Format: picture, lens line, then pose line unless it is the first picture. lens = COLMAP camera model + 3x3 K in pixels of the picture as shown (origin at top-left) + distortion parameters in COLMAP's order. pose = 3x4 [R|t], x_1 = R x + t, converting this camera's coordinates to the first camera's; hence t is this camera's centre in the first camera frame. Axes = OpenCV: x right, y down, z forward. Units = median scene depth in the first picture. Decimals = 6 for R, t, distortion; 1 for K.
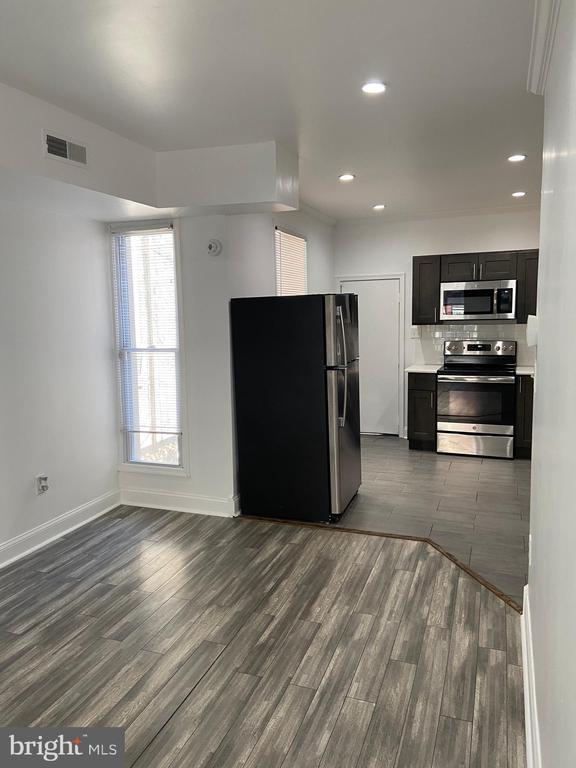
lens RADIAL K [[576.4, 0, 282.6], [0, 576.4, 386.2], [0, 0, 1]] dist [0.129258, -0.168999]
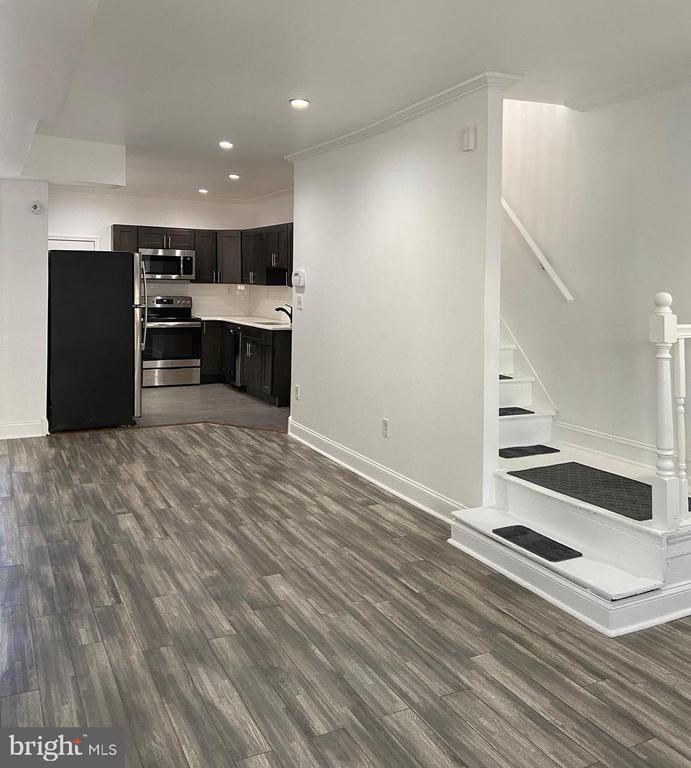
lens RADIAL K [[696.3, 0, 353.1], [0, 696.3, 297.8], [0, 0, 1]] dist [0.089185, -0.104865]
pose [[0.672144, 0.016092, 0.740245, -0.785194], [0.064143, 0.994740, -0.079867, 0.111987], [-0.737637, 0.101163, 0.667576, -0.466261]]
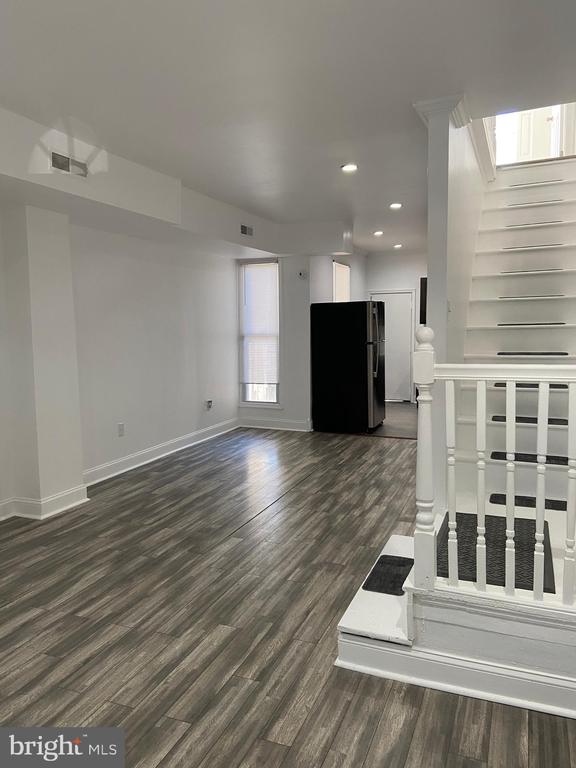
lens RADIAL K [[579.3, 0, 284.8], [0, 579.3, 375.8], [0, 0, 1]] dist [0.126875, -0.153007]
pose [[0.999561, 0.014496, -0.025824, -0.126293], [-0.015427, 0.999225, -0.036221, 0.135464], [0.025279, 0.036603, 0.999010, -0.765813]]
